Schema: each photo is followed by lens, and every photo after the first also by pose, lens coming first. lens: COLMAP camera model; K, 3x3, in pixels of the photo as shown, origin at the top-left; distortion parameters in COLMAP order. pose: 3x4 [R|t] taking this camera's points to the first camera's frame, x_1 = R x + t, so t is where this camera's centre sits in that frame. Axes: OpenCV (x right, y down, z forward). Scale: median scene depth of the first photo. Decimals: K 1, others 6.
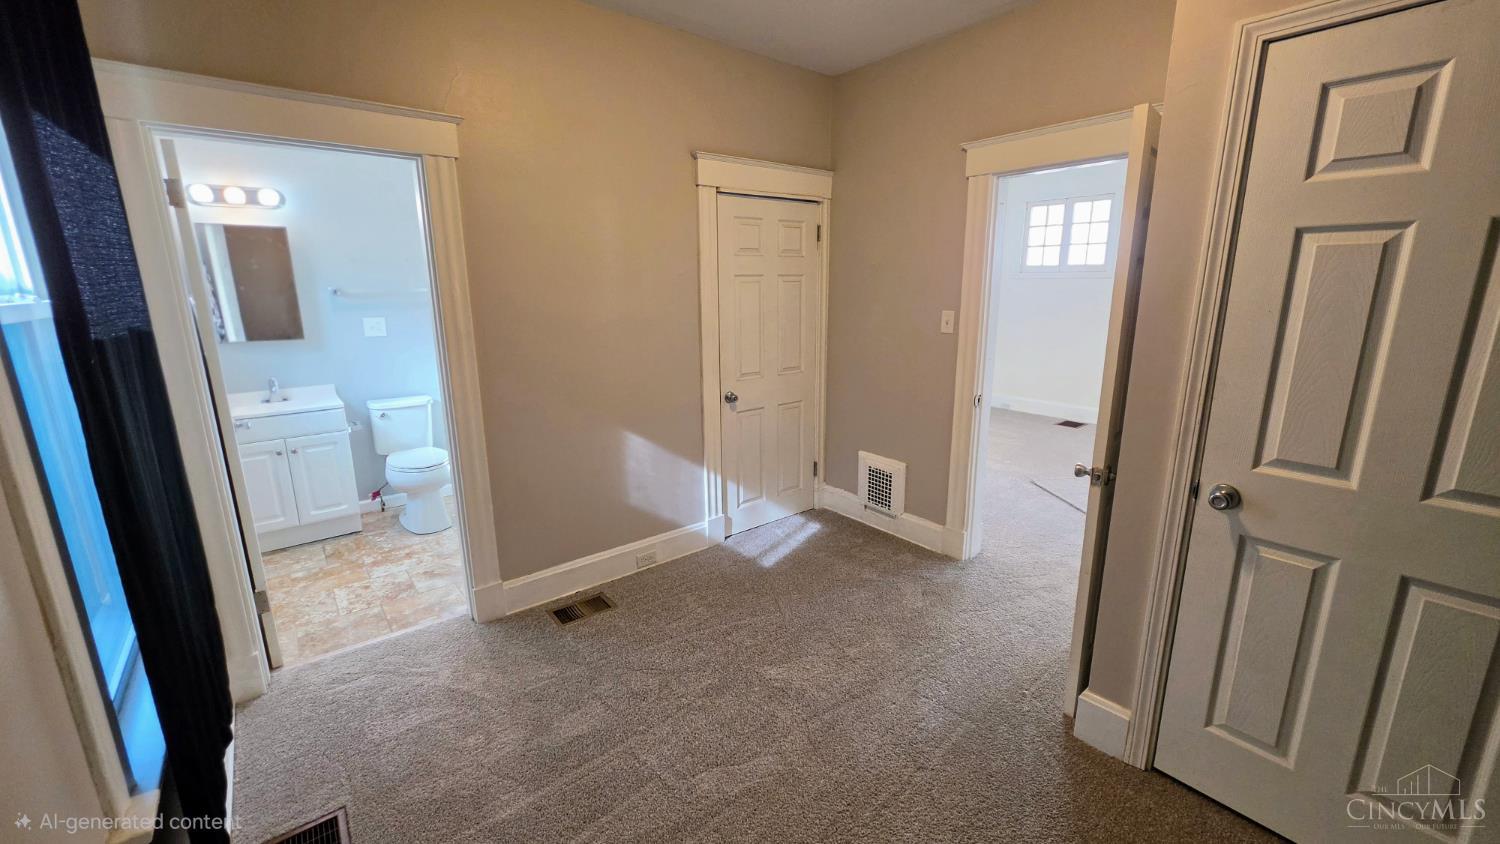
lens RADIAL K [[598.6, 0, 749.3], [0, 598.6, 414.1], [0, 0, 1]] dist [-0.003766, 0.001068]
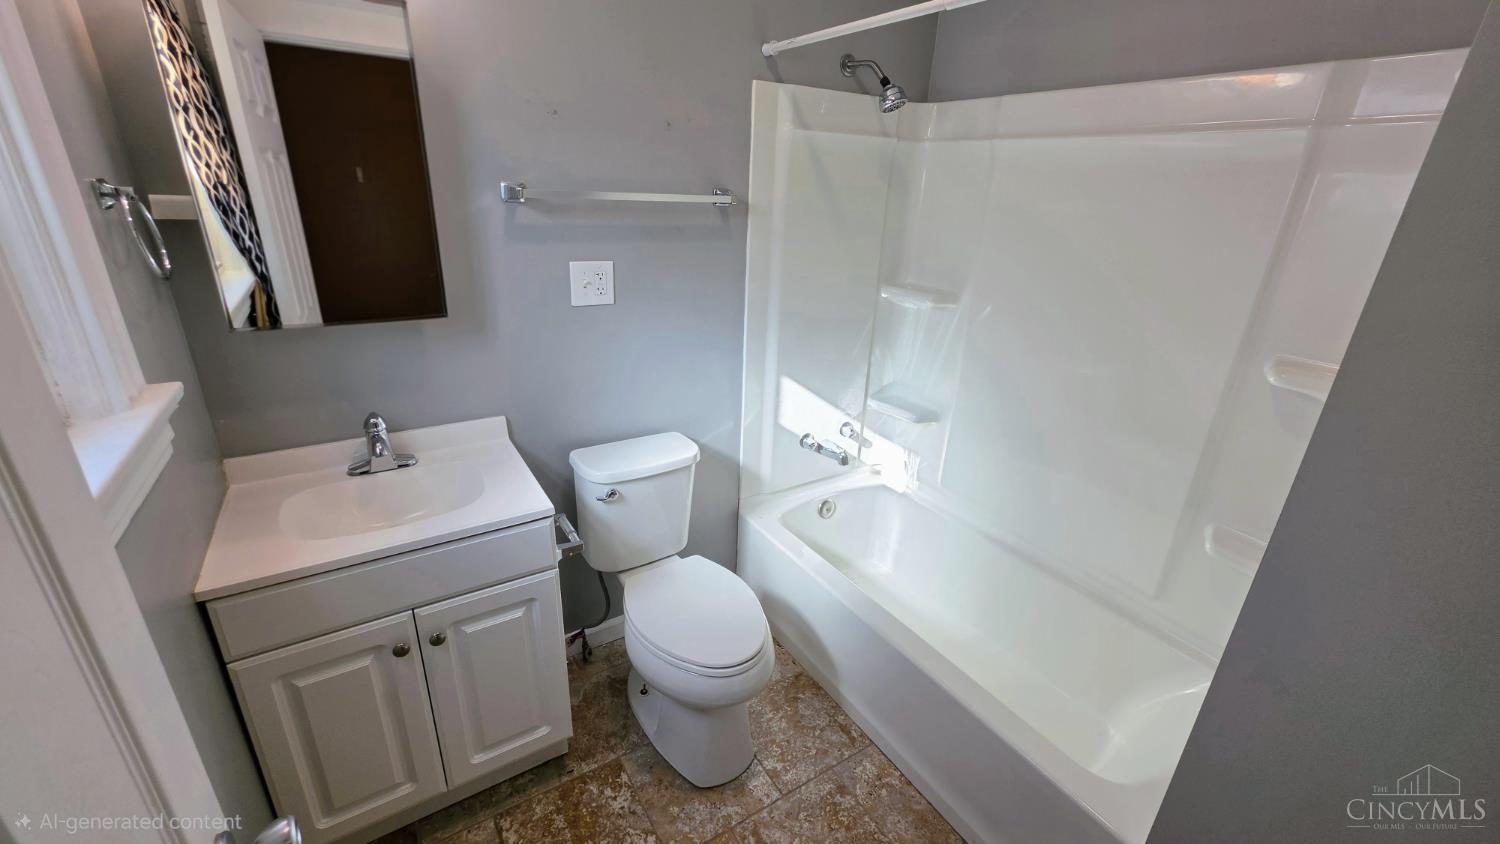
lens RADIAL K [[598.6, 0, 749.3], [0, 598.6, 414.1], [0, 0, 1]] dist [-0.003766, 0.001068]
pose [[0.993373, 0.083502, -0.078978, -0.511556], [-0.071522, 0.986998, 0.143941, -0.133400], [0.089970, -0.137339, 0.986430, 0.621411]]
